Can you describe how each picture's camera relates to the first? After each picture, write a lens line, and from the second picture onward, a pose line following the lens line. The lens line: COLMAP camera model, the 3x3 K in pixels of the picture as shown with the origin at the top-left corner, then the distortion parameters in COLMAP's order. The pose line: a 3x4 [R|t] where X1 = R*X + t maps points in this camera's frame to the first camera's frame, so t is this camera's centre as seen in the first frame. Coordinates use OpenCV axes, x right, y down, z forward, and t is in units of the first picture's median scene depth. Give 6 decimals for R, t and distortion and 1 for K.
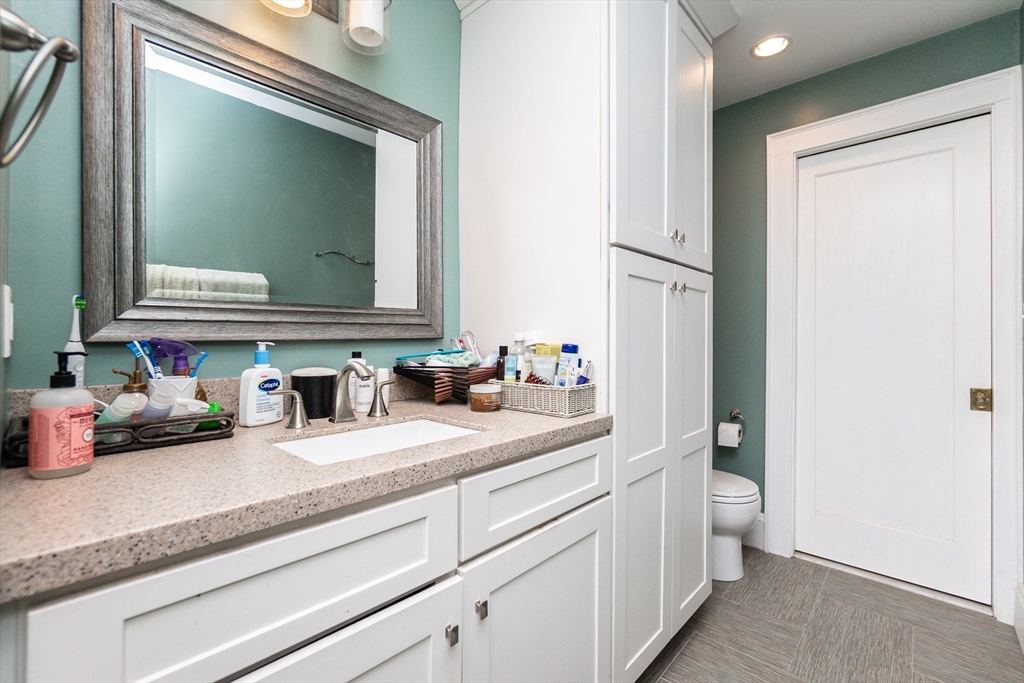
lens RADIAL K [[438.0, 0, 508.5], [0, 438.0, 336.7], [0, 0, 1]] dist [0.000847, 0.000011]
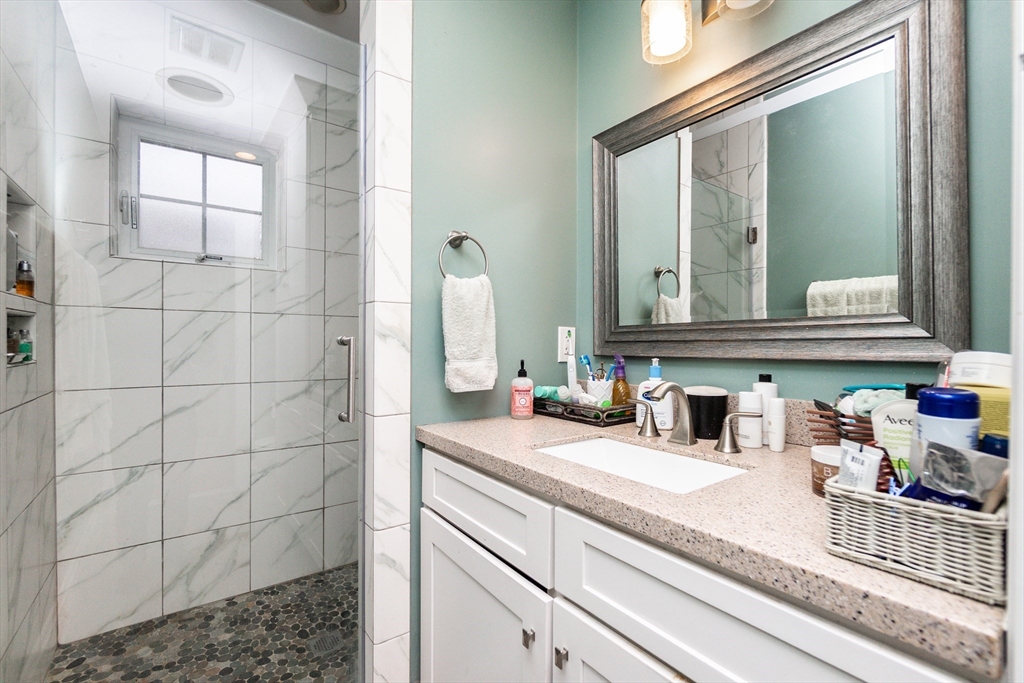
lens RADIAL K [[438.0, 0, 508.5], [0, 438.0, 336.7], [0, 0, 1]] dist [0.000847, 0.000011]
pose [[-0.170682, -0.029368, -0.984888, 0.621665], [-0.010124, 0.999555, -0.028051, -0.009267], [0.985274, 0.005183, -0.170904, 0.769423]]
